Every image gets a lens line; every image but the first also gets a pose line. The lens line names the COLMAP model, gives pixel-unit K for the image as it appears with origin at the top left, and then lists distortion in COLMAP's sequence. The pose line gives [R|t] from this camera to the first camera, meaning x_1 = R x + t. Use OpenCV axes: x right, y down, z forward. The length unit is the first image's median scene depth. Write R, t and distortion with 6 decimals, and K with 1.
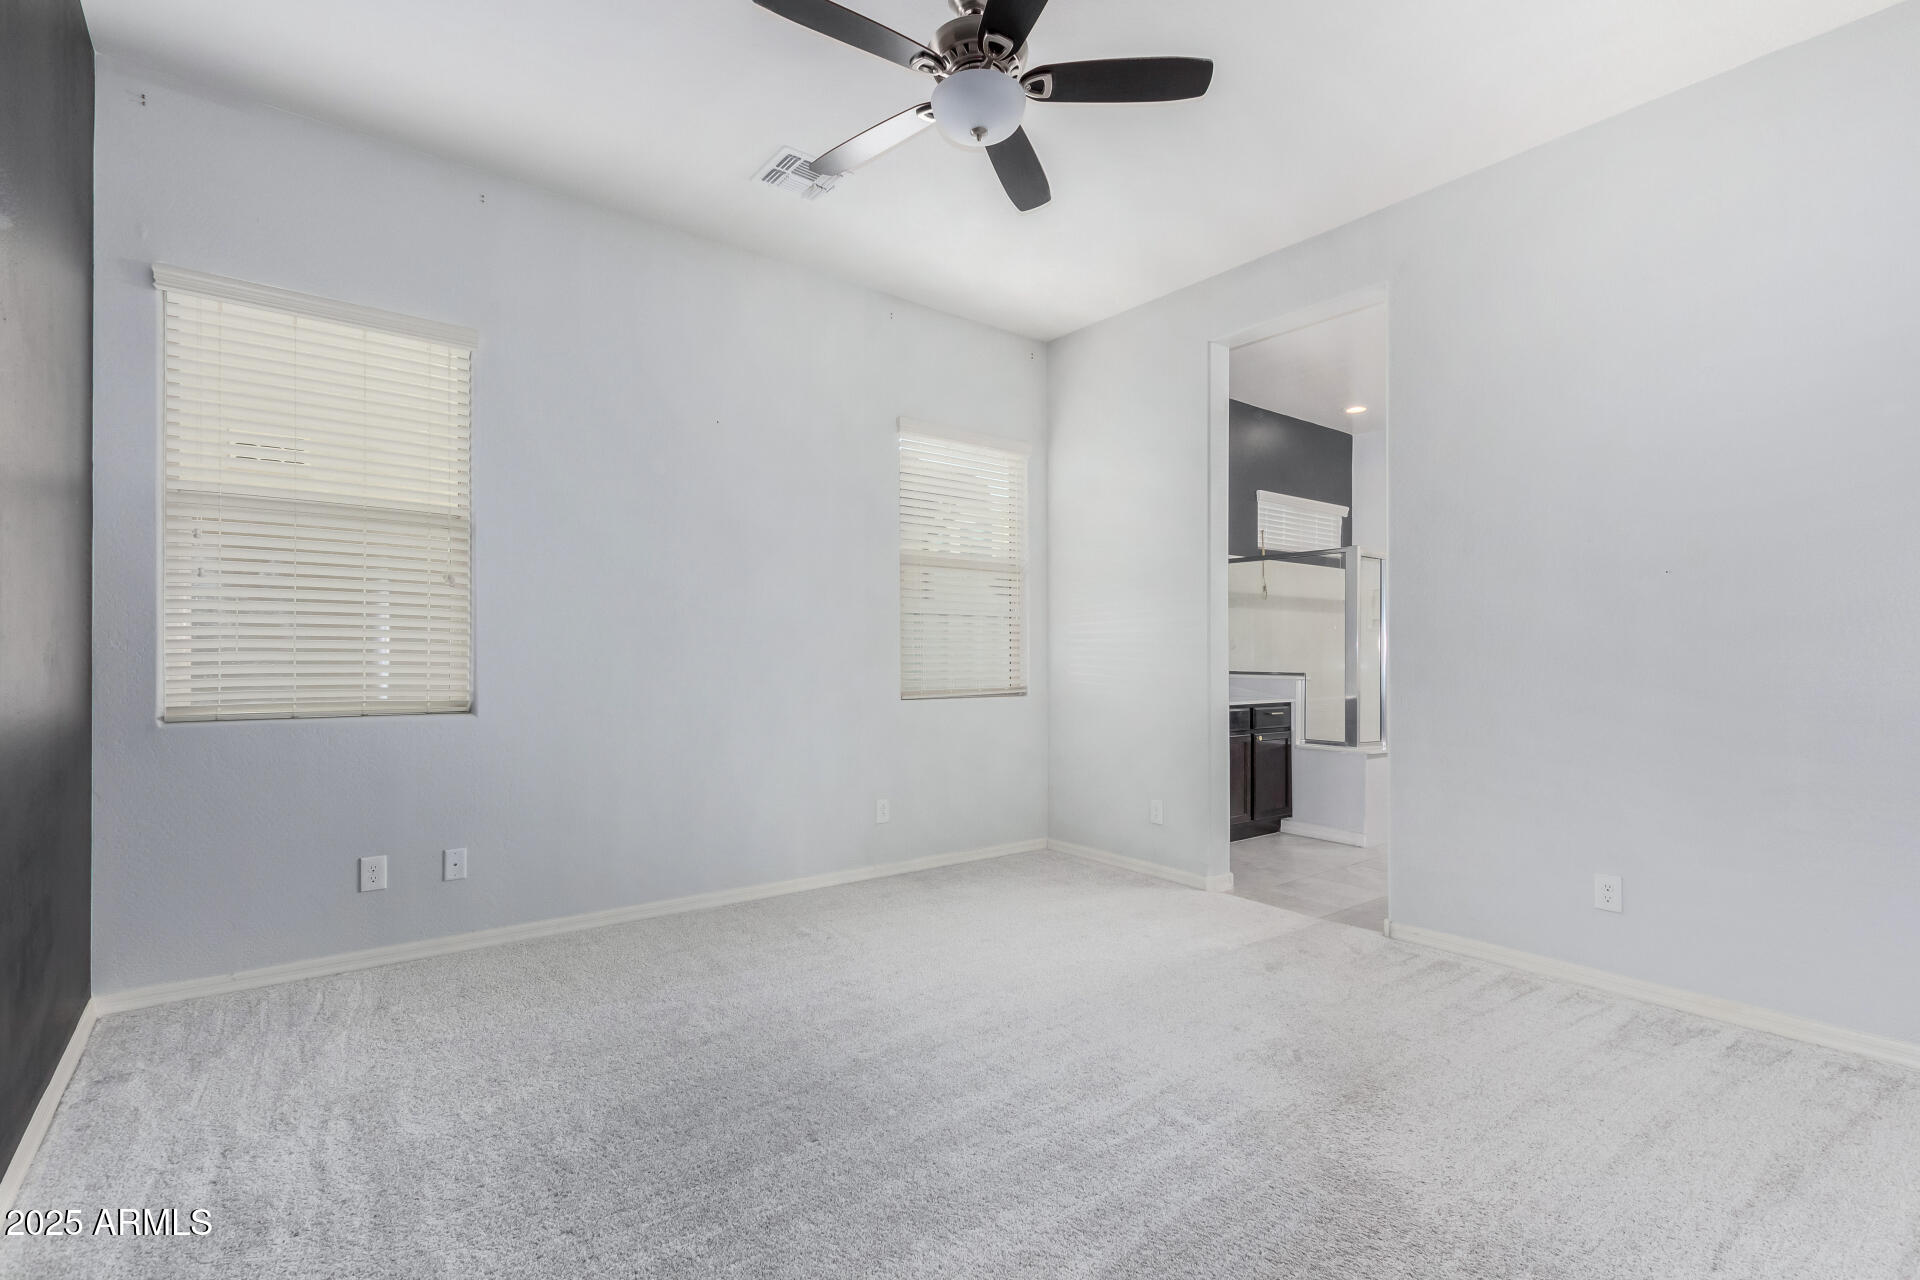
lens RADIAL K [[906.8, 0, 954.8], [0, 906.8, 681.0], [0, 0, 1]] dist [0.002338, -0.009172]
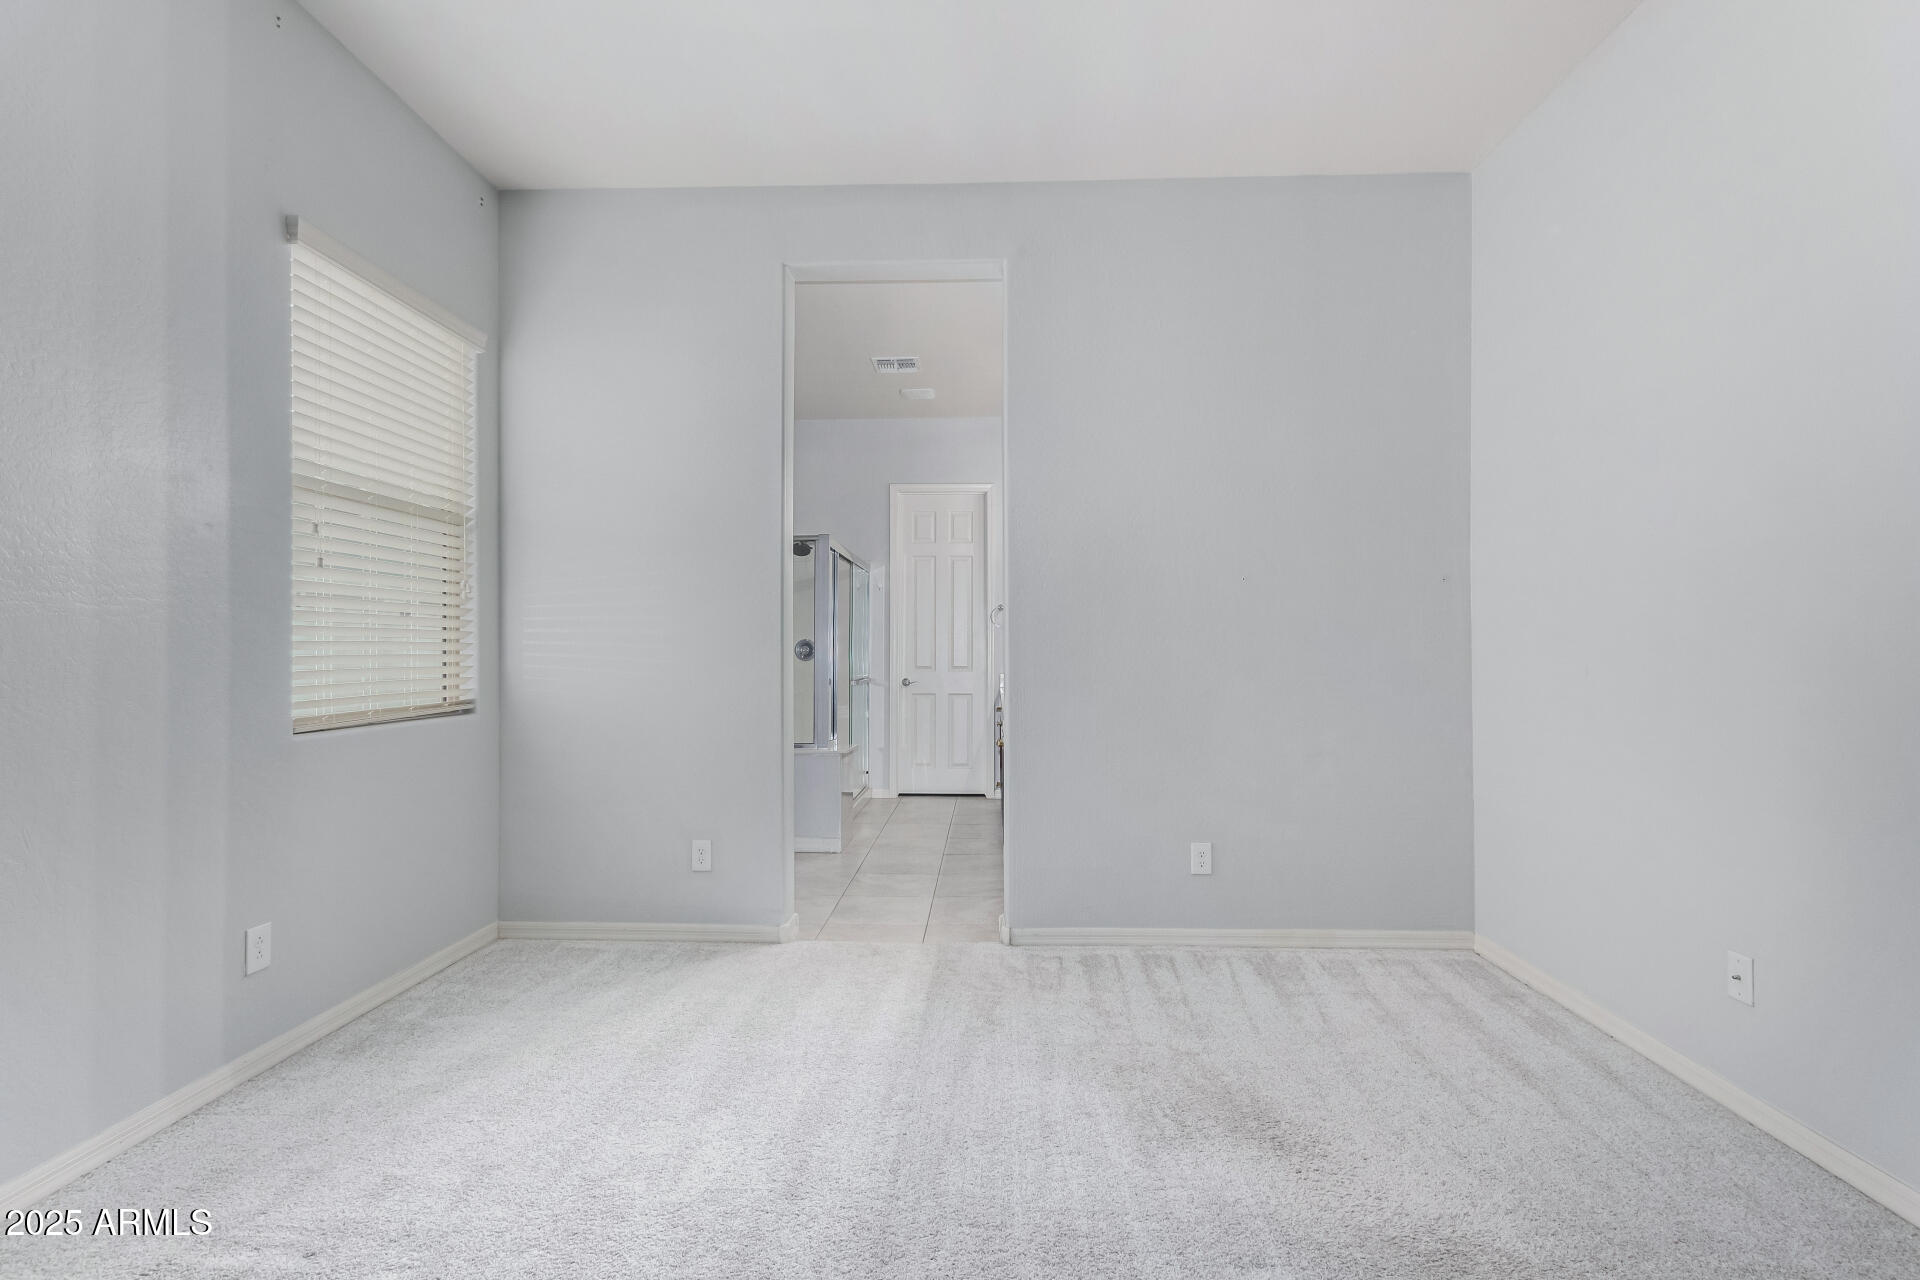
lens RADIAL K [[885.8, 0, 970.4], [0, 885.8, 659.2], [0, 0, 1]] dist [0.003580, -0.000370]
pose [[0.629800, -0.009286, 0.776701, -0.290554], [0.025609, 0.999633, -0.008814, -0.012823], [-0.776335, 0.025442, 0.629807, 0.463599]]
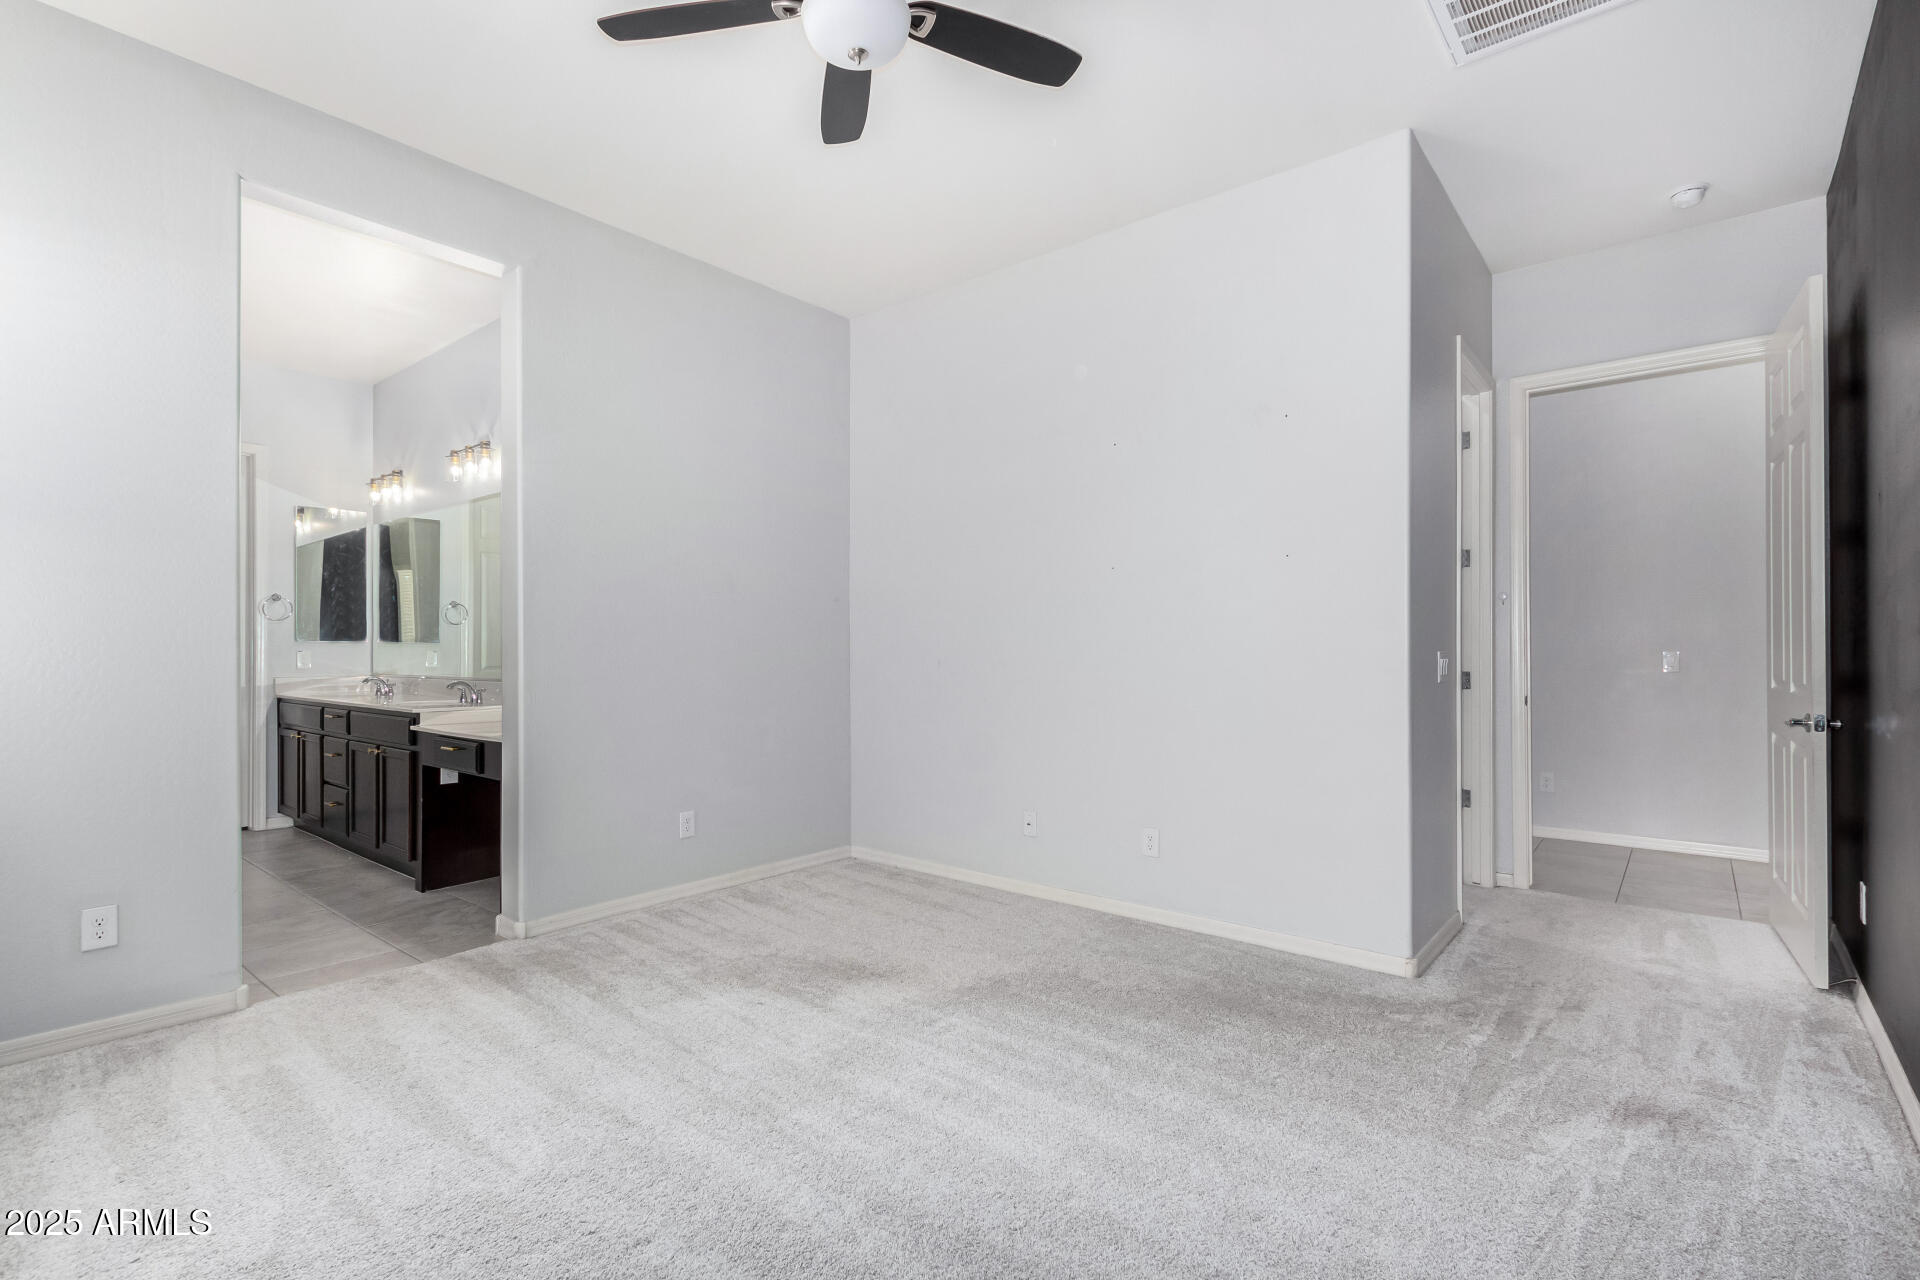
lens RADIAL K [[885.8, 0, 970.4], [0, 885.8, 659.2], [0, 0, 1]] dist [0.003580, -0.000370]
pose [[-0.232930, -0.013630, 0.972398, -0.598772], [0.030354, 0.999313, 0.021278, -0.025877], [-0.972020, 0.034473, -0.232357, 0.795585]]
